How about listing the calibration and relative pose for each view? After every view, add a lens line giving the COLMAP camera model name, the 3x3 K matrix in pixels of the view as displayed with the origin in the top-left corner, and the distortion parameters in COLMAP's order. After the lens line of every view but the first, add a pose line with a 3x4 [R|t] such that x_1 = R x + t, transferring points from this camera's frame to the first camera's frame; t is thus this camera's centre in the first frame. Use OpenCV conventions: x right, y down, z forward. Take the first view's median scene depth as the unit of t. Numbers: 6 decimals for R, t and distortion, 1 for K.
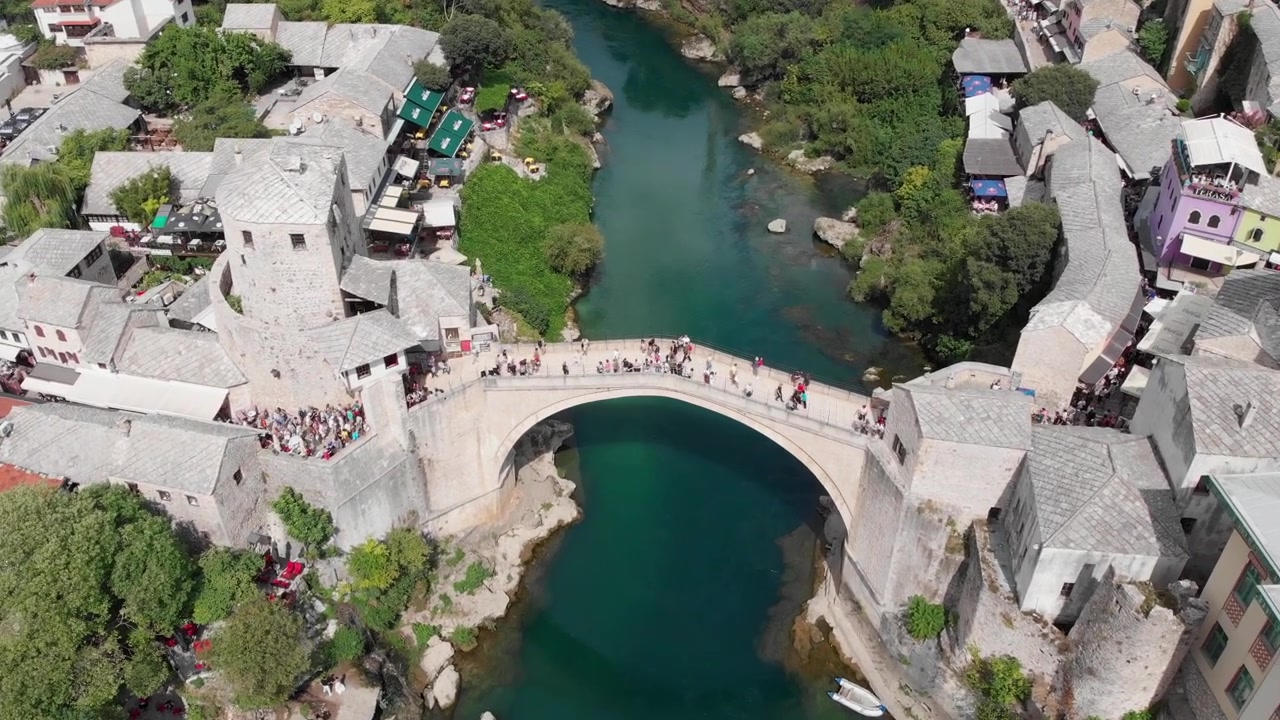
lens RADIAL K [[992.5, 0, 634.9], [0, 992.5, 361.1], [0, 0, 1]] dist [0.141911, -0.358299]
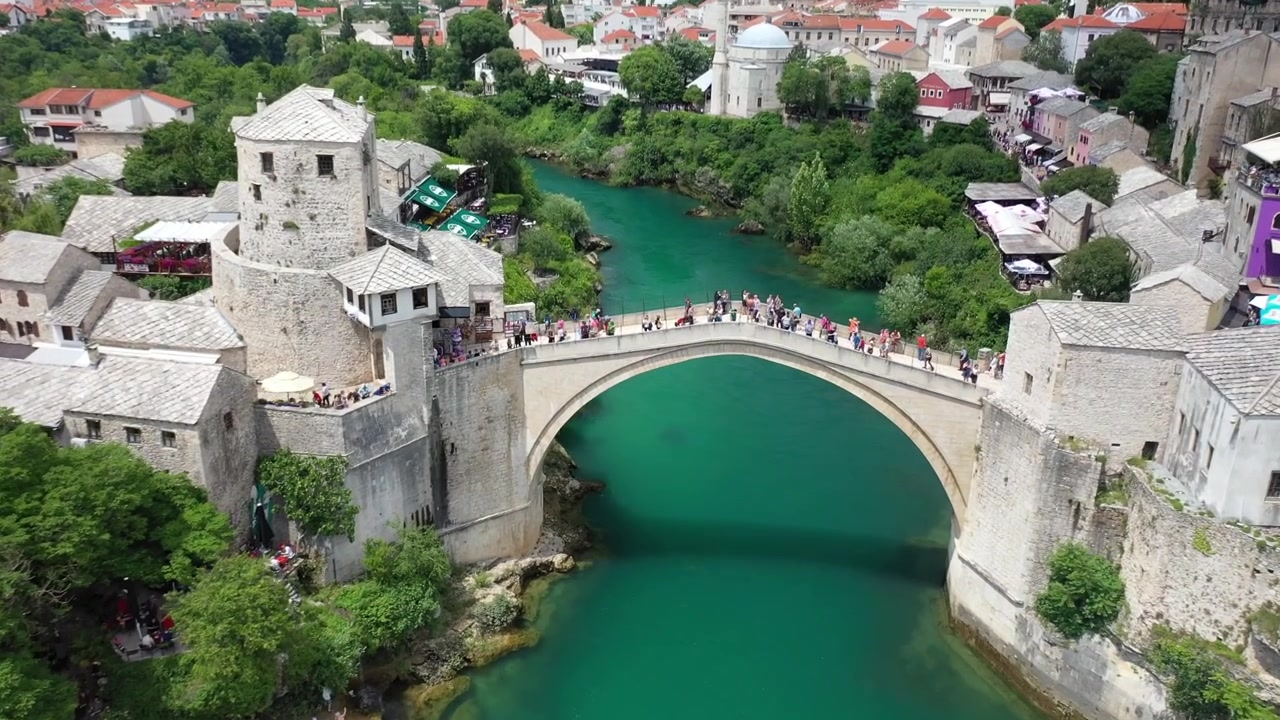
lens RADIAL K [[1024.9, 0, 640.2], [0, 1024.9, 350.5], [0, 0, 1]] dist [0.007516, 0.009885]
pose [[0.999070, 0.000246, 0.043114, -0.090813], [0.012832, 0.952972, -0.302785, 0.294767], [-0.041161, 0.303057, 0.952083, 0.167087]]
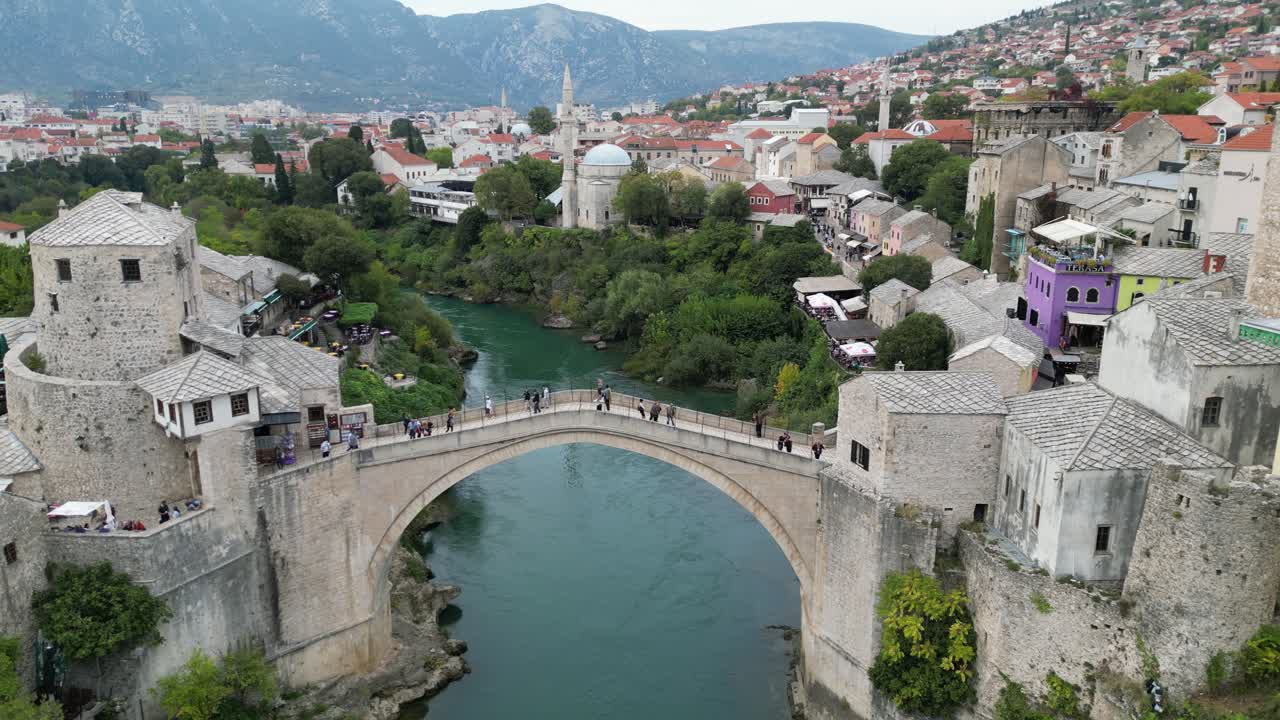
lens RADIAL K [[941.7, 0, 636.4], [0, 941.7, 361.8], [0, 0, 1]] dist [0.074308, -0.066126]
pose [[0.984209, -0.045009, 0.171191, -0.056932], [0.108378, 0.917887, -0.381757, 0.282116], [-0.139952, 0.394282, 0.908271, 0.233721]]
